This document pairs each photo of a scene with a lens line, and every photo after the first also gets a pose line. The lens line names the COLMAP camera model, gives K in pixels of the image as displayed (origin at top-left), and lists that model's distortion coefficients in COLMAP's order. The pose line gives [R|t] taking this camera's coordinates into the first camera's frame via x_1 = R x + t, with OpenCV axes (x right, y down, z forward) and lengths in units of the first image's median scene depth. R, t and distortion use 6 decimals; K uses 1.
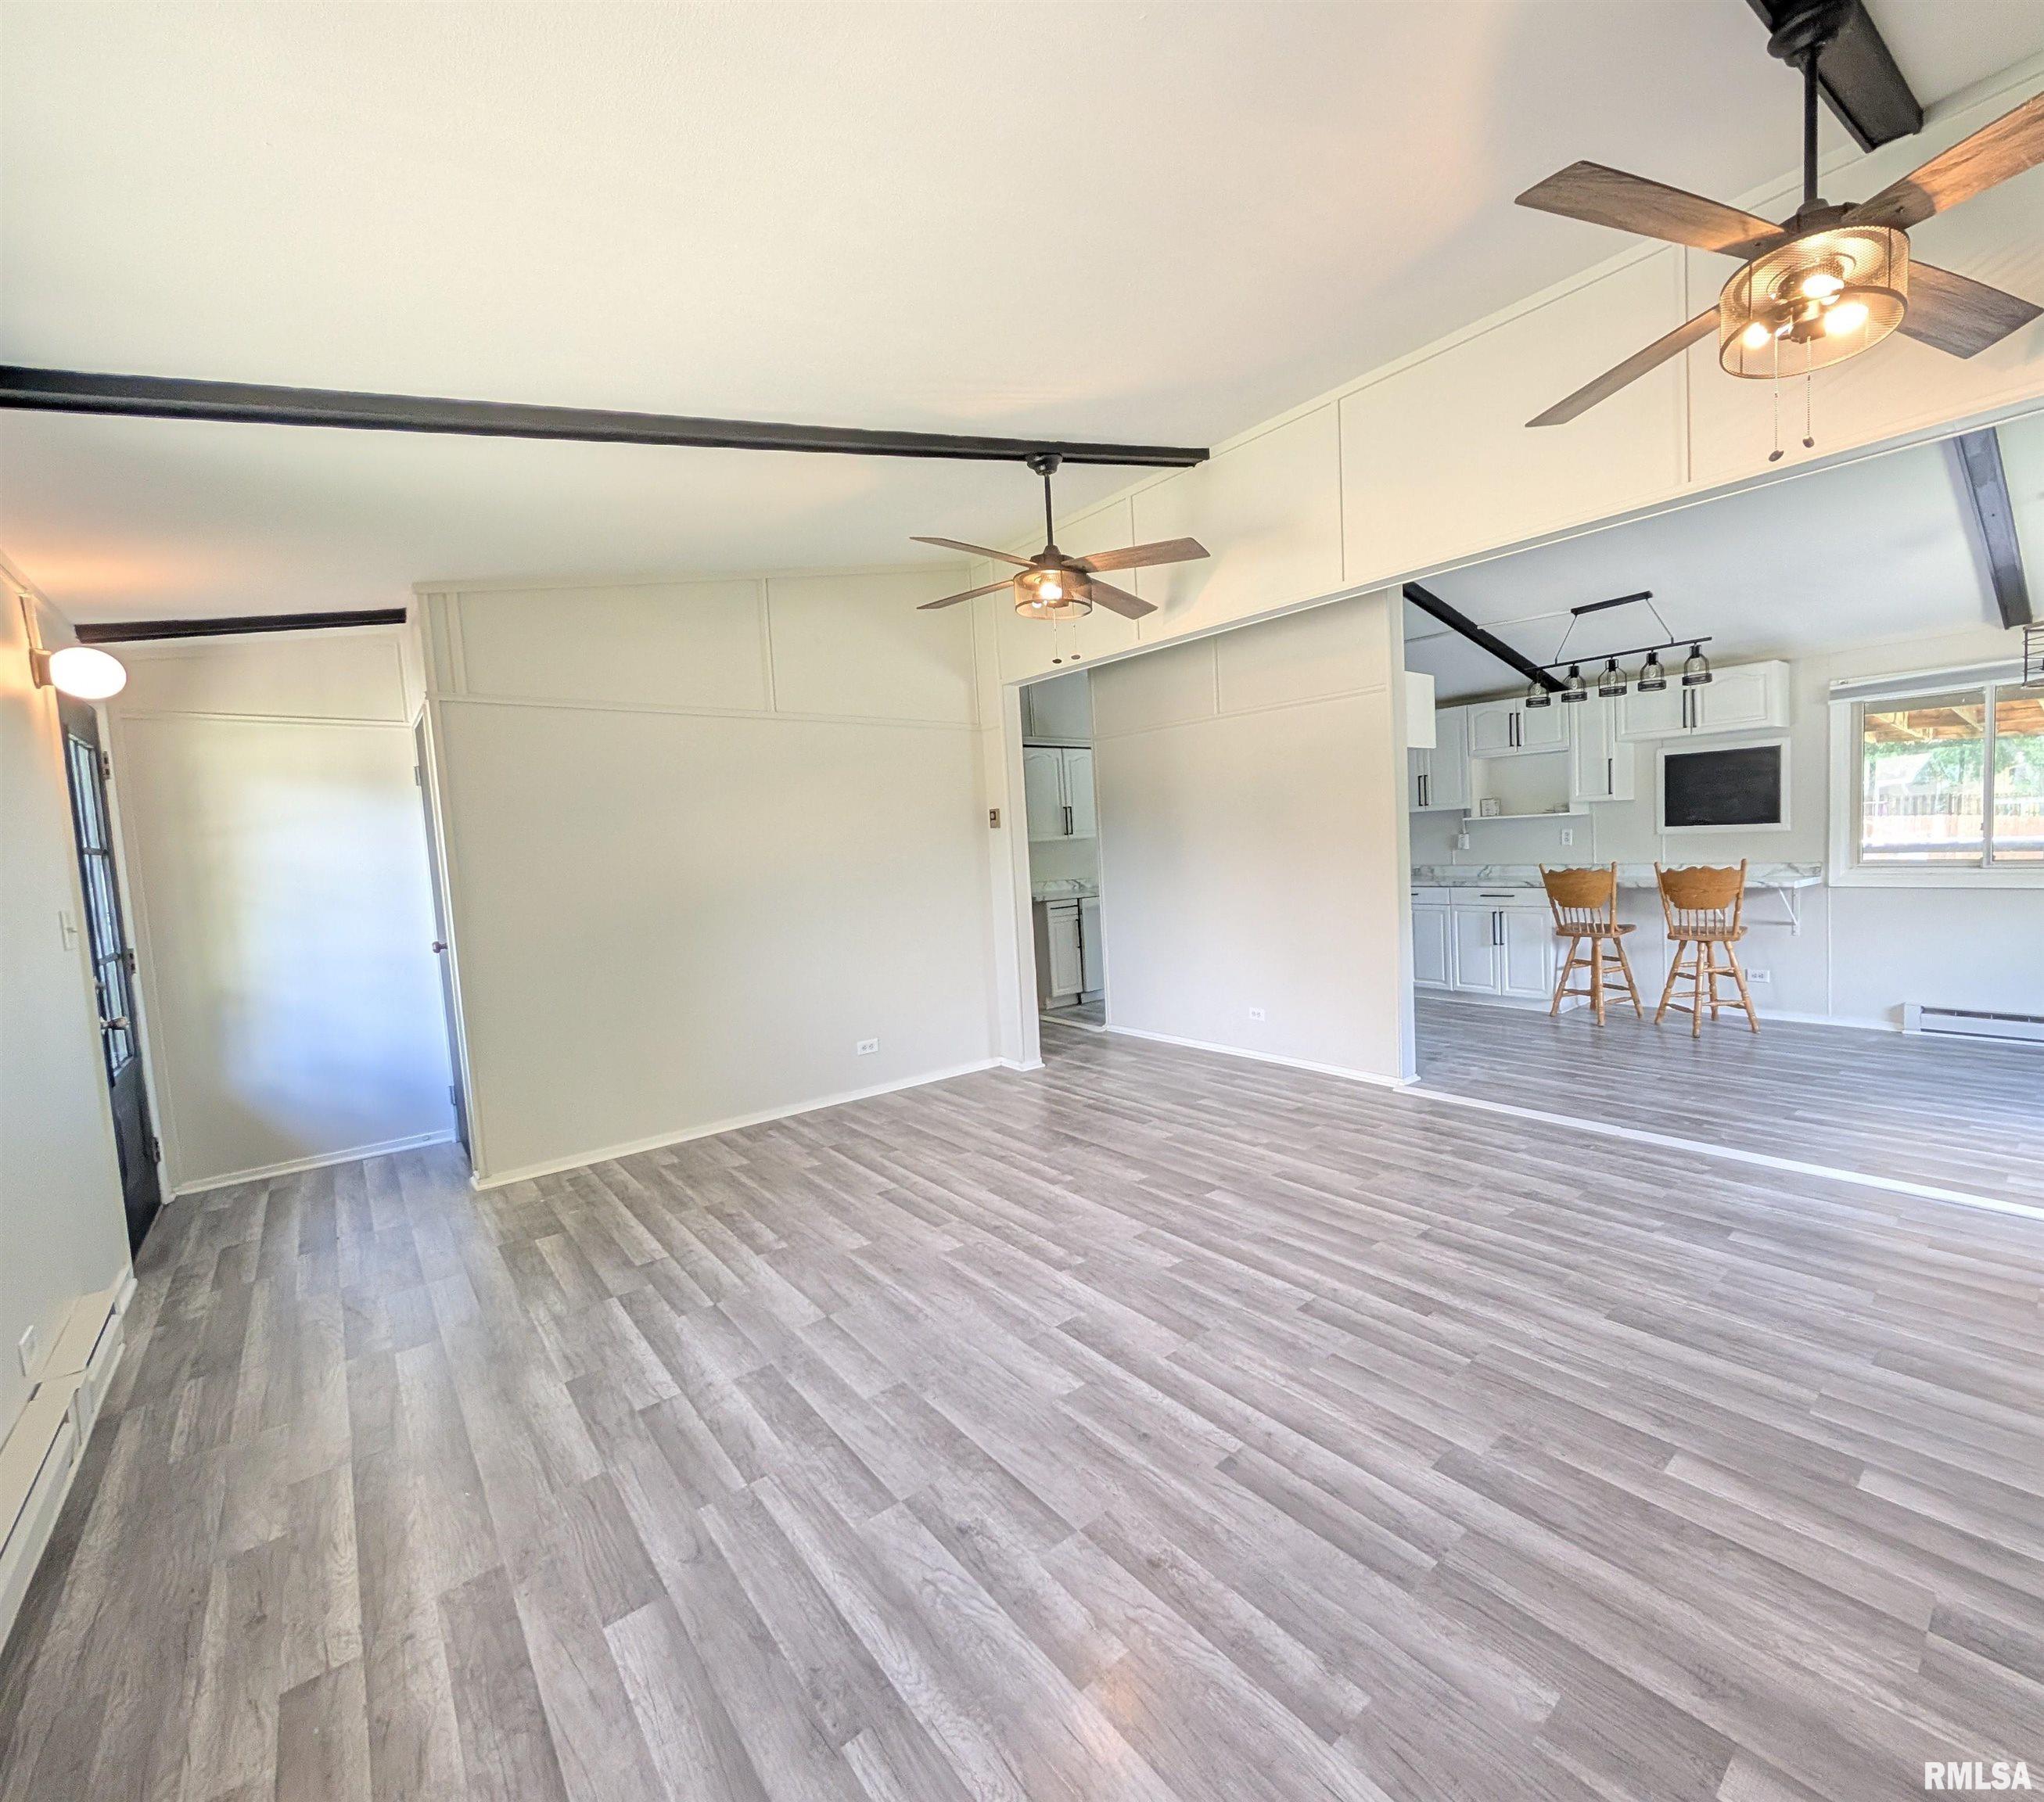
lens RADIAL K [[912.6, 0, 1191.9], [0, 912.6, 903.5], [0, 0, 1]] dist [-0.002030, 0.001001]
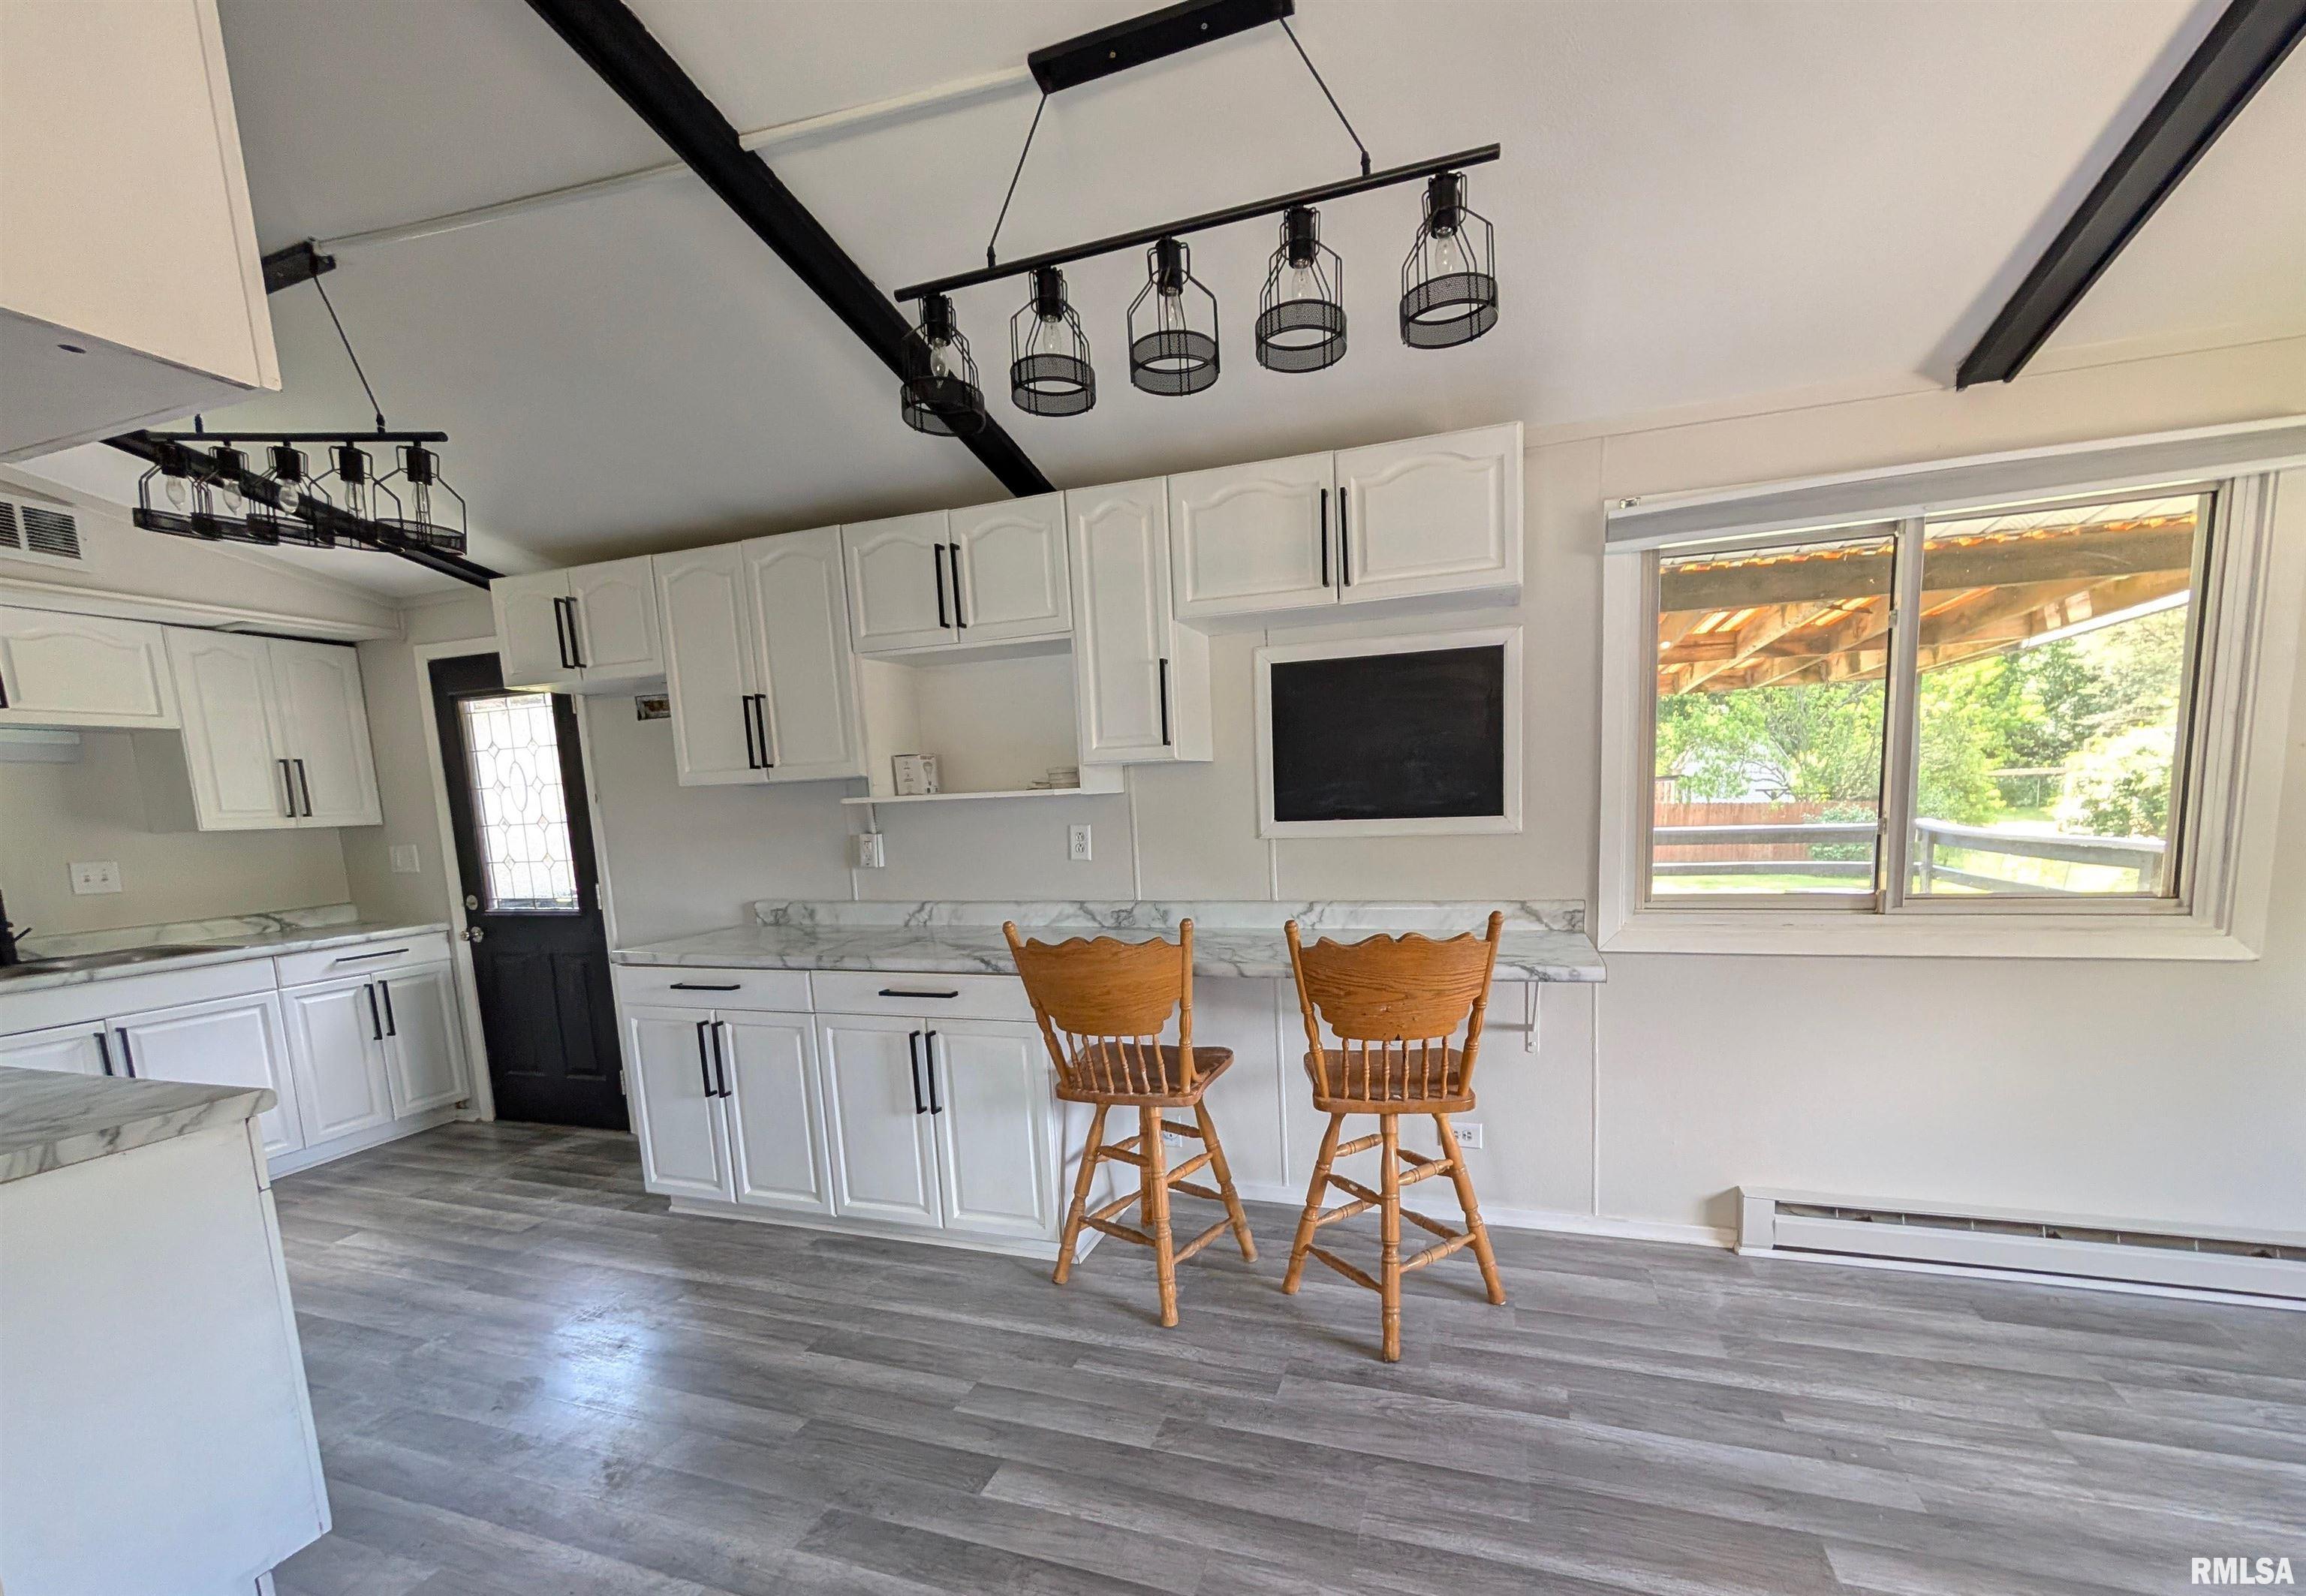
lens RADIAL K [[943.0, 0, 1222.6], [0, 943.0, 906.6], [0, 0, 1]] dist [0.009422, 0.000044]
pose [[0.875916, -0.043984, 0.480454, 0.288668], [0.035015, 0.999005, 0.027619, -0.060408], [-0.481190, -0.007369, 0.876585, 0.648430]]
